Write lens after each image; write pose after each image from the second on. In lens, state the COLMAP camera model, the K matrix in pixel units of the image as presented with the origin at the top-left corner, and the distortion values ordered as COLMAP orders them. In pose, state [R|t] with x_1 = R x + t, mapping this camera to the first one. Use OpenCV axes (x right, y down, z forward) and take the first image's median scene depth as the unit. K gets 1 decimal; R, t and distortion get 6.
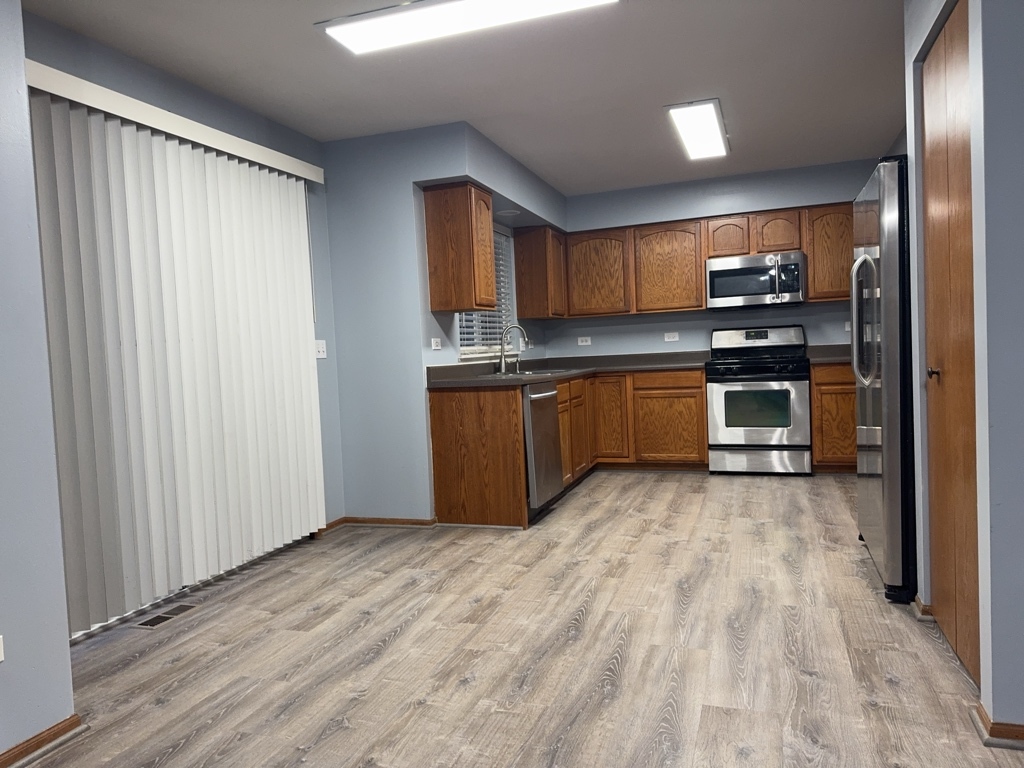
lens RADIAL K [[726.0, 0, 513.0], [0, 726.0, 384.7], [0, 0, 1]] dist [0.073290, -0.091667]
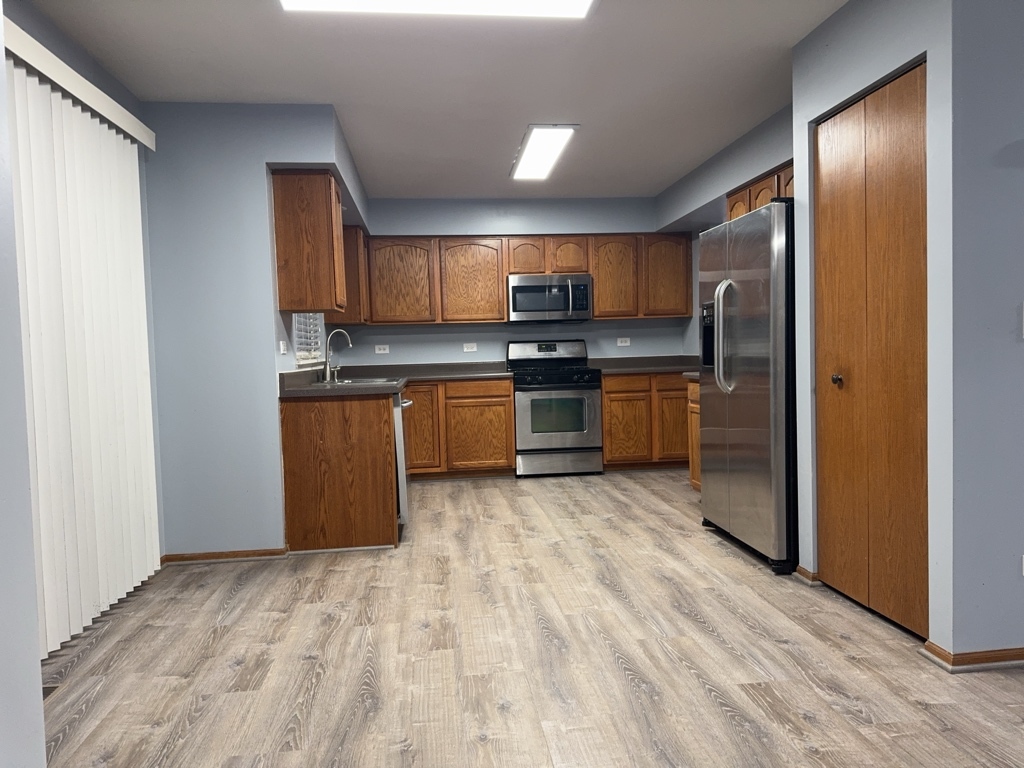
lens RADIAL K [[726.0, 0, 516.6], [0, 726.0, 383.1], [0, 0, 1]] dist [0.073290, -0.091667]
pose [[0.899247, 0.001466, 0.437439, -0.266855], [0.006893, 0.999823, -0.017522, 0.004804], [-0.437387, 0.018772, 0.899077, 0.084463]]
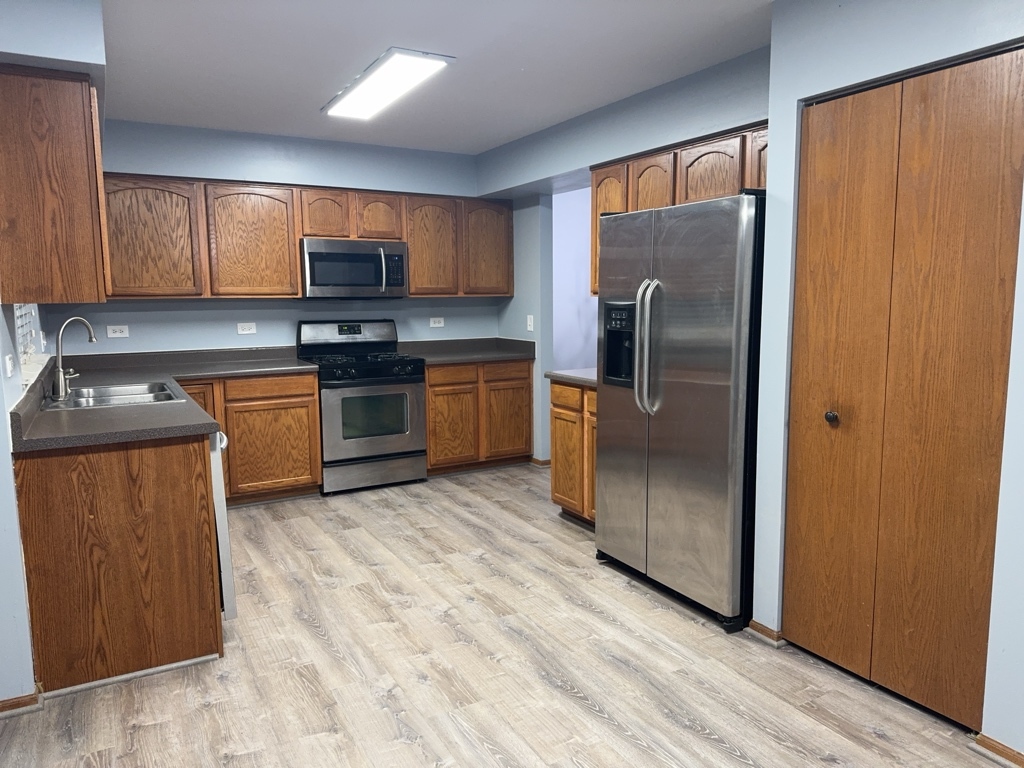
lens RADIAL K [[726.0, 0, 519.3], [0, 726.0, 382.9], [0, 0, 1]] dist [0.073290, -0.091667]
pose [[0.654766, -0.052563, 0.754001, -0.298851], [0.011377, 0.998151, 0.059703, -0.079432], [-0.755746, -0.030513, 0.654154, 0.402178]]
